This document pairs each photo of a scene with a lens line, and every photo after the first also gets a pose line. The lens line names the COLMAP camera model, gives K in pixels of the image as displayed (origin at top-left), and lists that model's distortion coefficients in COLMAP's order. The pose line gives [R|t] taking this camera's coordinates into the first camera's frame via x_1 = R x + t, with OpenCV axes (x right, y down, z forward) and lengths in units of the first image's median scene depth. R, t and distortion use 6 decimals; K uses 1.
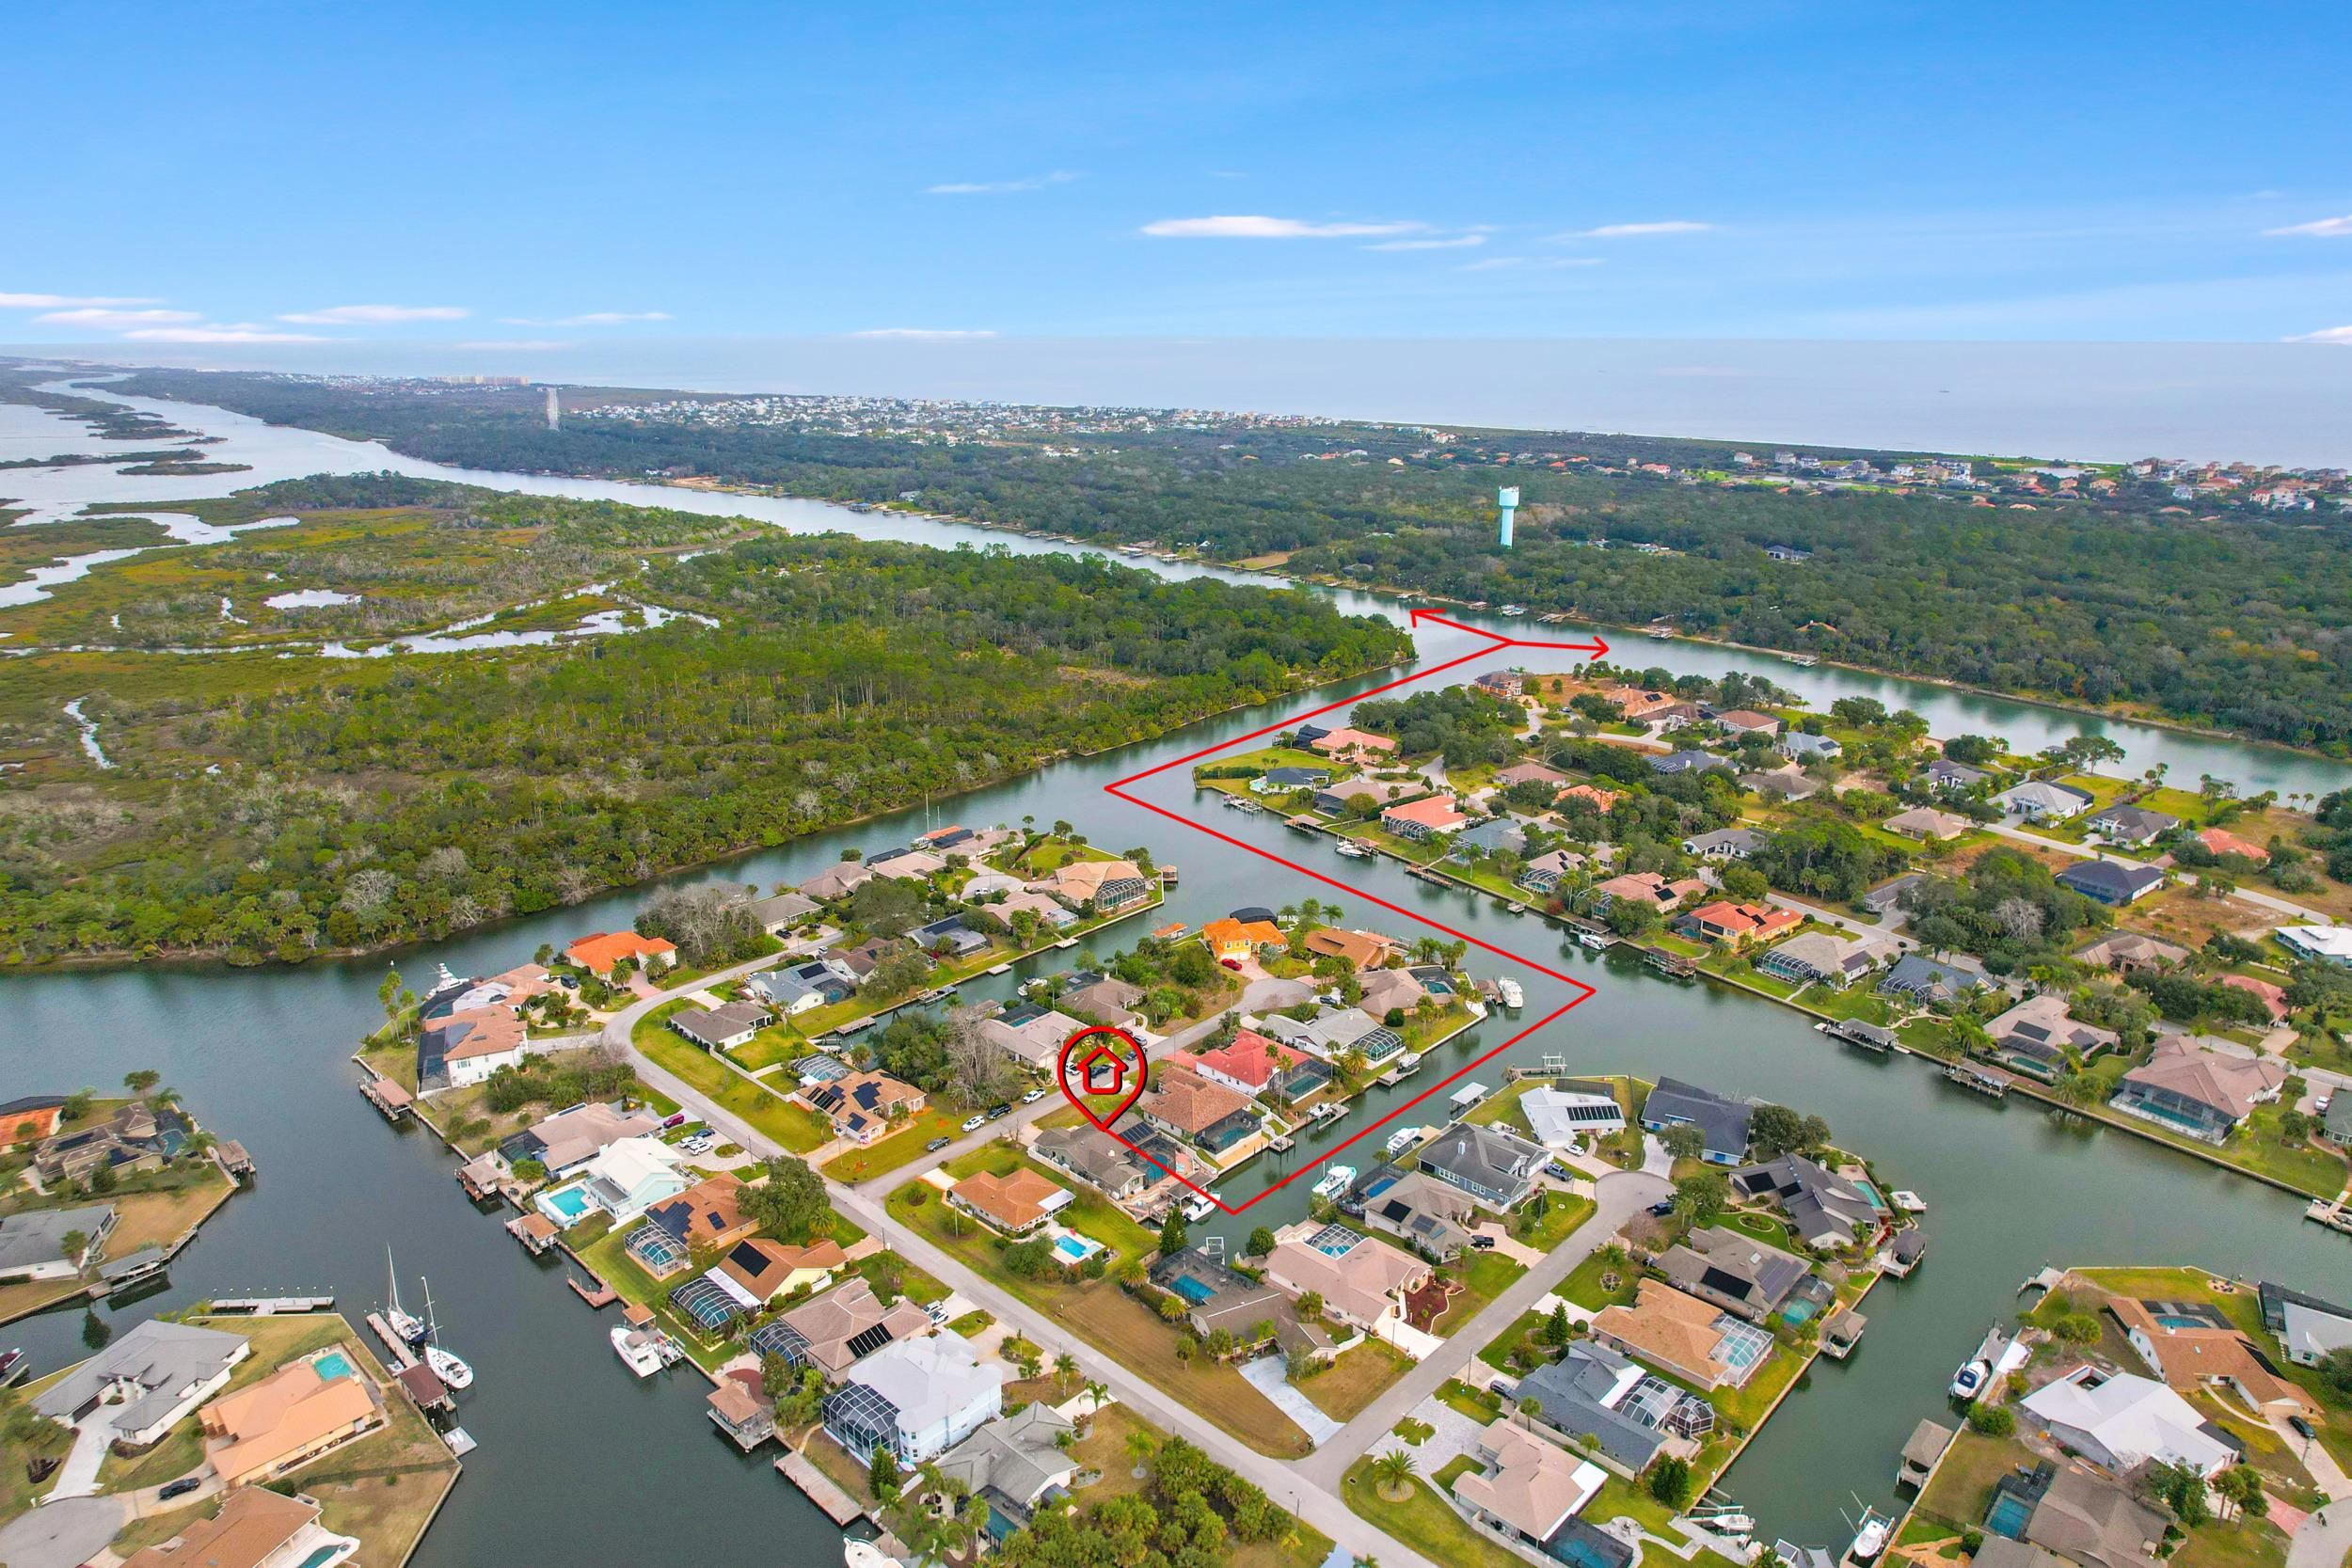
lens RADIAL K [[1528.6, 0, 1202.6], [0, 1528.6, 660.8], [0, 0, 1]] dist [-0.050482, 0.031123]
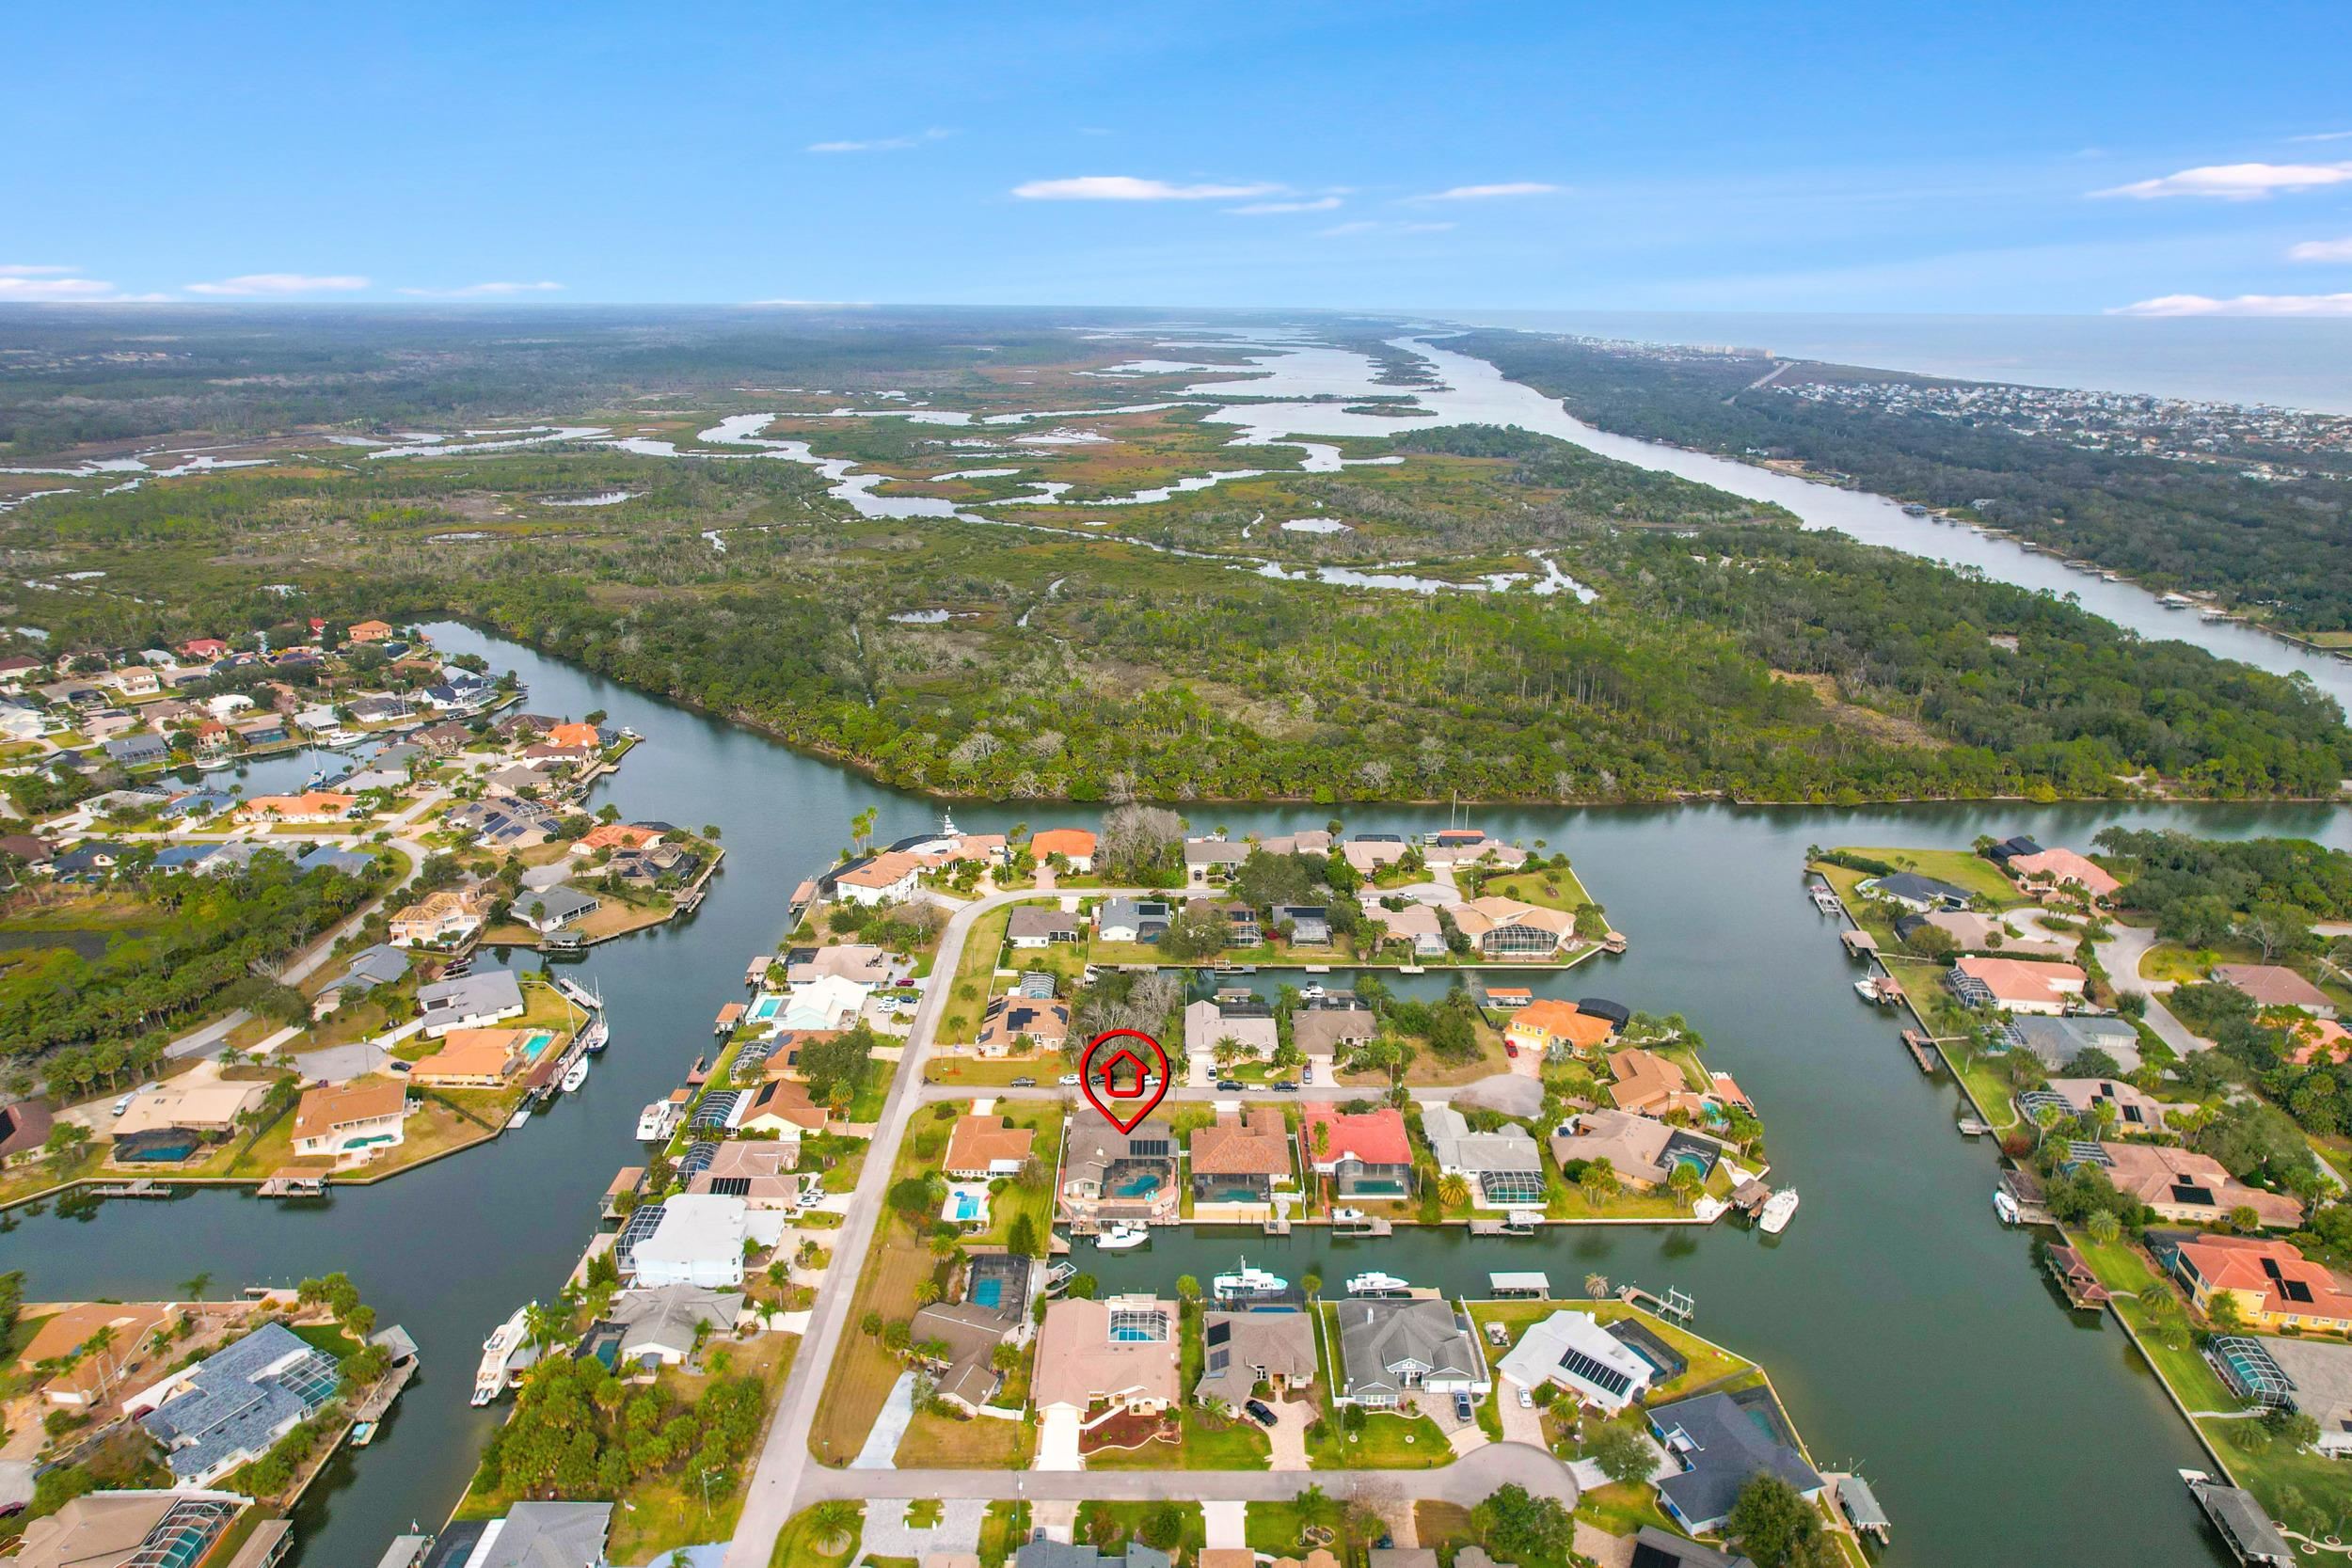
lens RADIAL K [[1528.6, 0, 1202.6], [0, 1528.6, 660.8], [0, 0, 1]] dist [-0.050482, 0.031123]
pose [[0.695032, 0.181842, -0.695604, 0.464821], [-0.171170, 0.981520, 0.085556, -0.061473], [0.698307, 0.059602, 0.713313, 0.253362]]
